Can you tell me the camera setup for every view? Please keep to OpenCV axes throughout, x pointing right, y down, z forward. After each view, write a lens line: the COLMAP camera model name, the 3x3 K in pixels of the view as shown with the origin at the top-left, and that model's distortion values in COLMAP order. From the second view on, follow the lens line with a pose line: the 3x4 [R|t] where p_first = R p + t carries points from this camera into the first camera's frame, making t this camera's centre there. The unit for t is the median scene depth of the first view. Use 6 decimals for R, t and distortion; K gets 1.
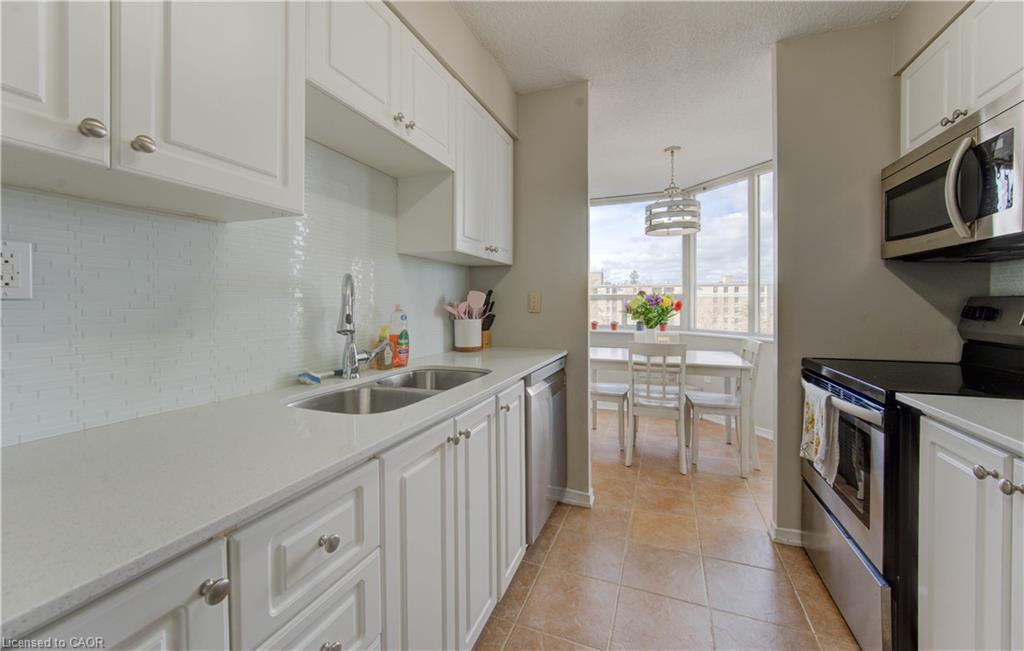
lens RADIAL K [[406.5, 0, 515.9], [0, 406.5, 301.2], [0, 0, 1]] dist [-0.011175, -0.000252]
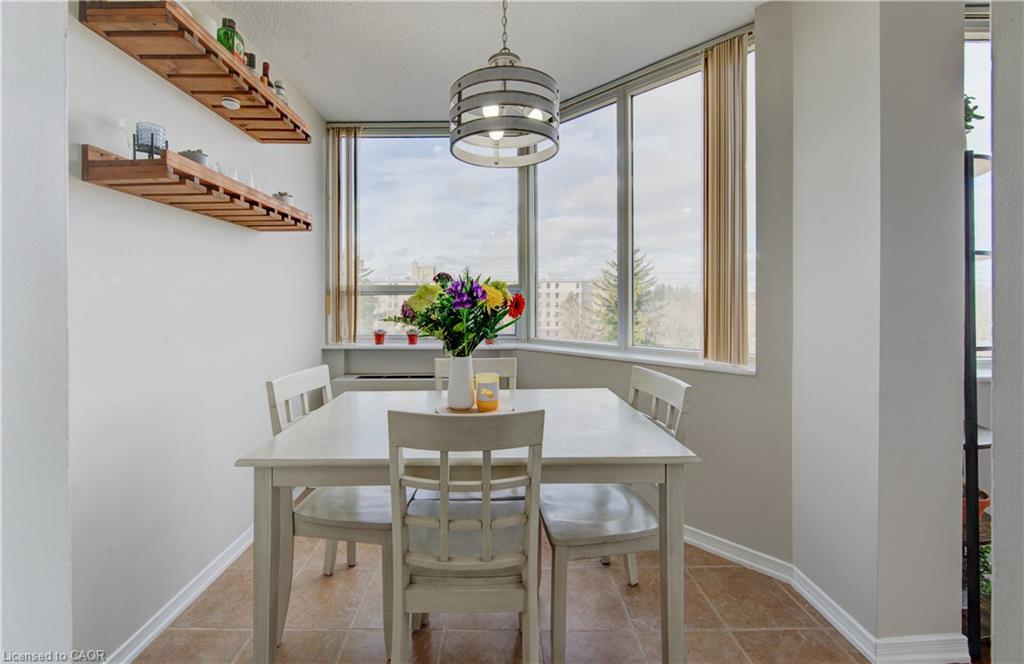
lens RADIAL K [[414.2, 0, 509.5], [0, 414.2, 312.4], [0, 0, 1]] dist [0.029205, 0.000131]
pose [[0.926844, -0.015256, 0.375137, 0.301968], [0.001060, 0.999276, 0.038020, 0.002125], [-0.375446, -0.034841, 0.926189, 0.795787]]
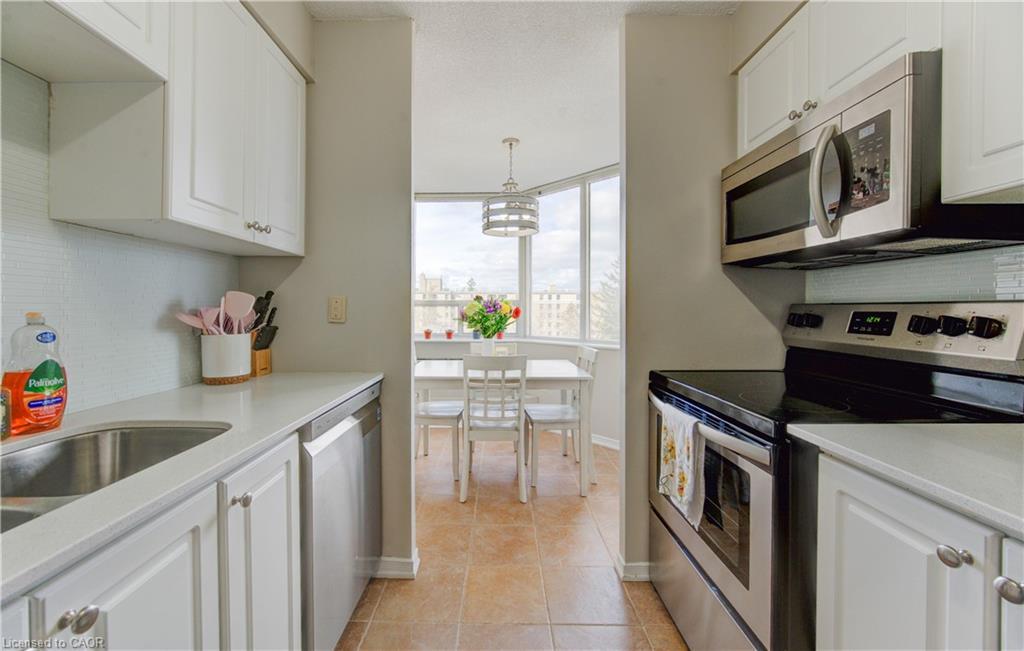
lens RADIAL K [[401.1, 0, 502.9], [0, 401.1, 310.5], [0, 0, 1]] dist [0.000864, -0.000025]
pose [[0.935352, -0.000360, 0.353718, 0.072113], [-0.002504, 0.999968, 0.007639, -0.000340], [-0.353710, -0.008031, 0.935321, 0.233390]]
